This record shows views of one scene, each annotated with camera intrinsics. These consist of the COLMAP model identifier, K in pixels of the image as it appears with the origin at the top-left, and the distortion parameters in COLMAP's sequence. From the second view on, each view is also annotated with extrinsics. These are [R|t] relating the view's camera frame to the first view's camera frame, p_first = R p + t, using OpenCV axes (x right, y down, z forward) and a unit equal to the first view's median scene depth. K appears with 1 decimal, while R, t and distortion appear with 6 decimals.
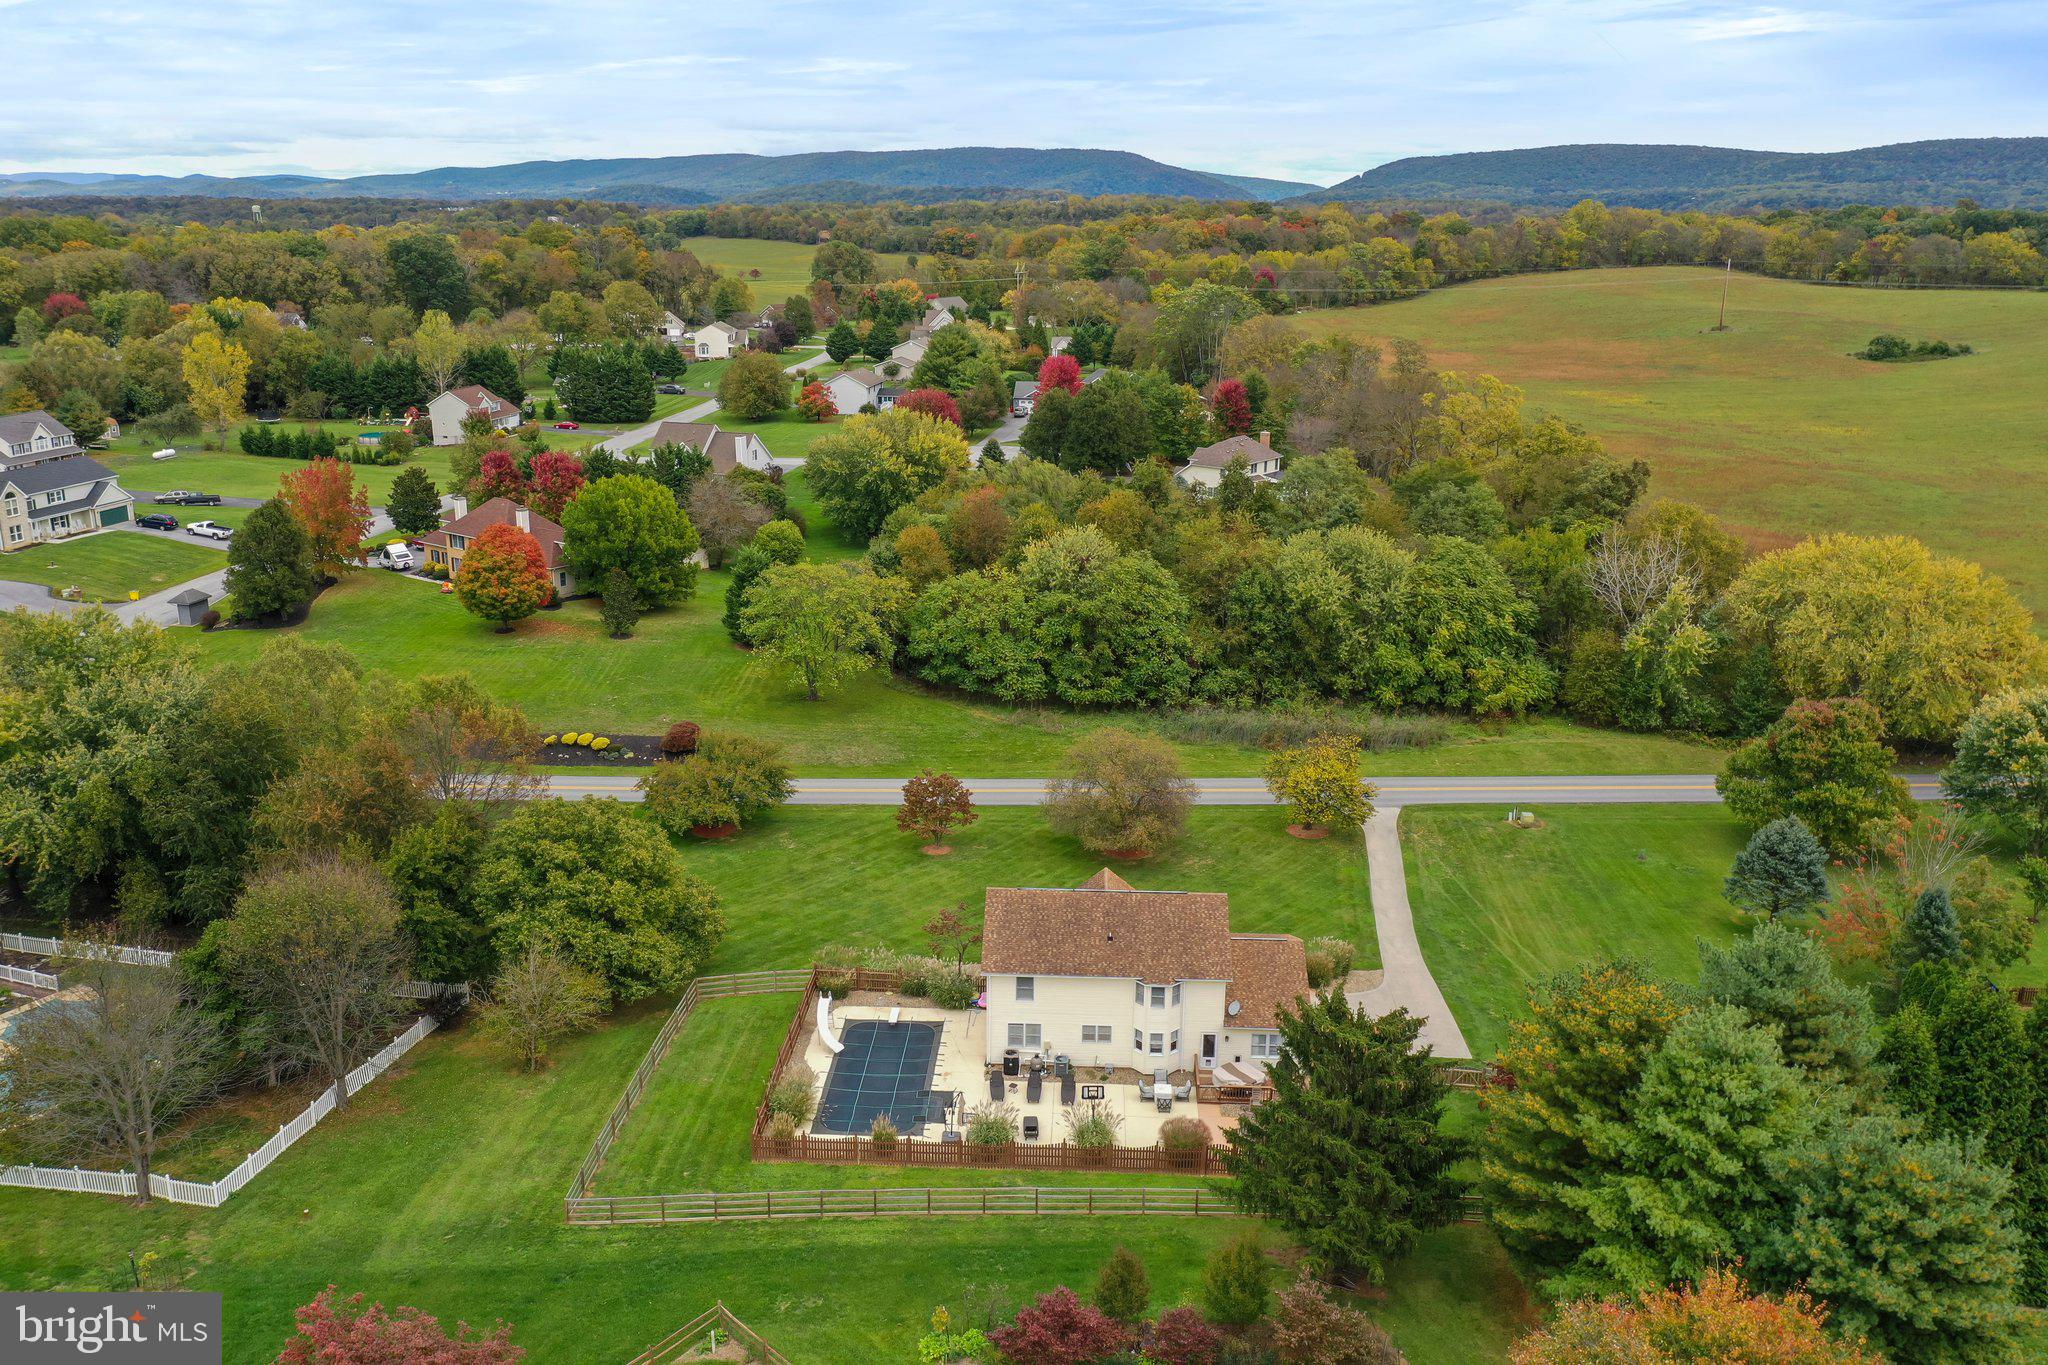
lens RADIAL K [[1628.2, 0, 1024.0], [0, 1628.2, 682.5], [0, 0, 1]] dist [-0.002979, 0.004553]
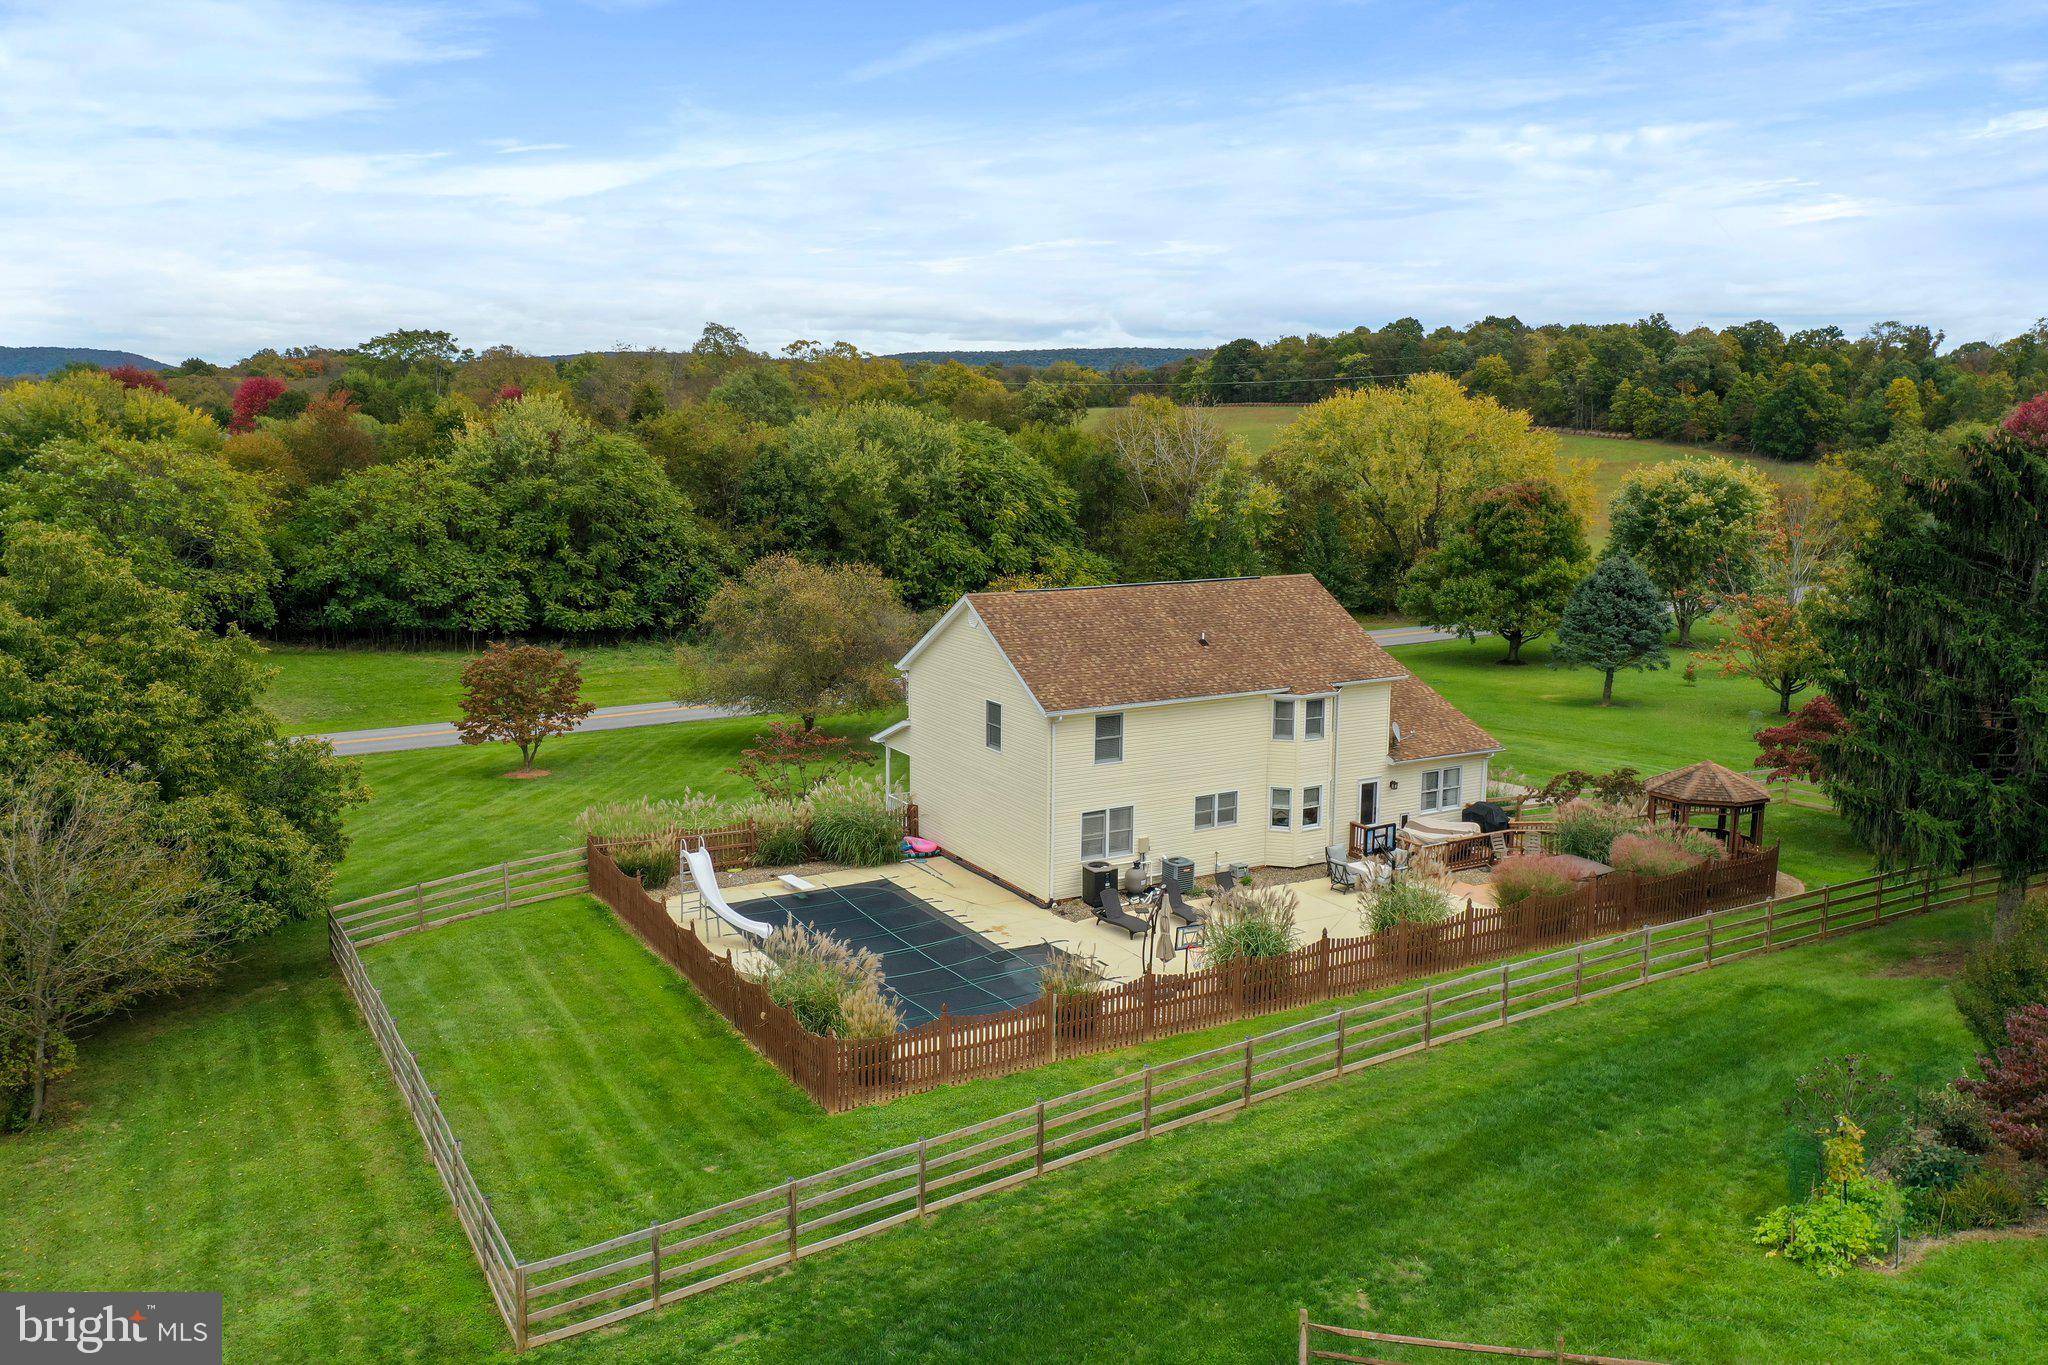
lens RADIAL K [[1628.2, 0, 1024.0], [0, 1628.2, 682.5], [0, 0, 1]] dist [-0.002979, 0.004553]
pose [[0.846498, -0.093562, 0.524106, -0.172010], [0.157183, 0.984475, -0.078124, 0.118220], [-0.508660, 0.148513, 0.848062, 0.317620]]
